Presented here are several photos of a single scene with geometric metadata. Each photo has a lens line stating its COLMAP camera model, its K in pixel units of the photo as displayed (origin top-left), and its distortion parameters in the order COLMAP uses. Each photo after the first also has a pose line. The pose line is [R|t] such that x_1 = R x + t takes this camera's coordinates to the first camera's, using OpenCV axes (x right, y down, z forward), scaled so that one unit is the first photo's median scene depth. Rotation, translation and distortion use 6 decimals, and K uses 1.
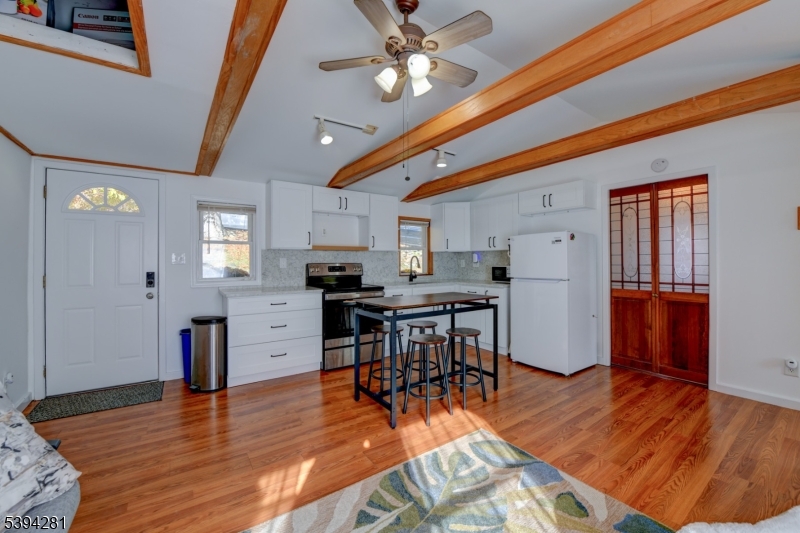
lens RADIAL K [[333.2, 0, 422.3], [0, 333.2, 251.0], [0, 0, 1]] dist [-0.000871, -0.011394]
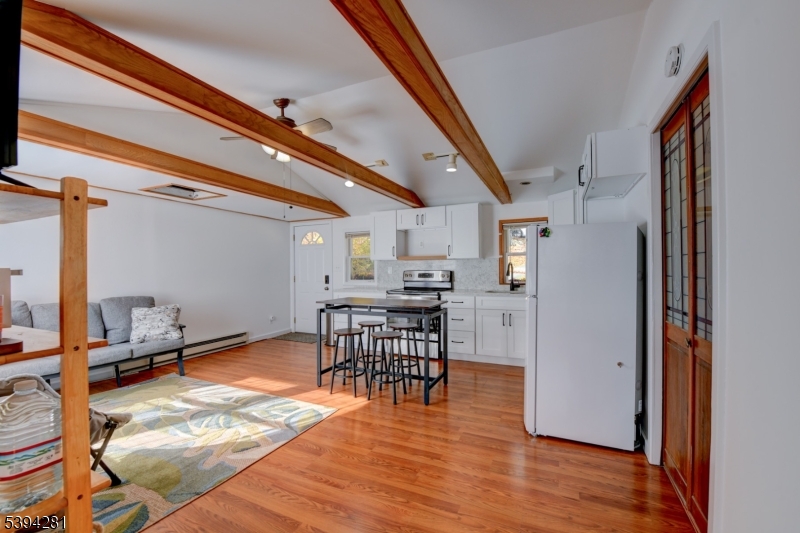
lens RADIAL K [[339.9, 0, 399.9], [0, 339.9, 269.0], [0, 0, 1]] dist [-0.018548, -0.004280]
pose [[0.469066, -0.000510, -0.883163, 1.229904], [0.035212, 0.999216, 0.018124, 0.009707], [0.882461, -0.039599, 0.468716, 0.577300]]
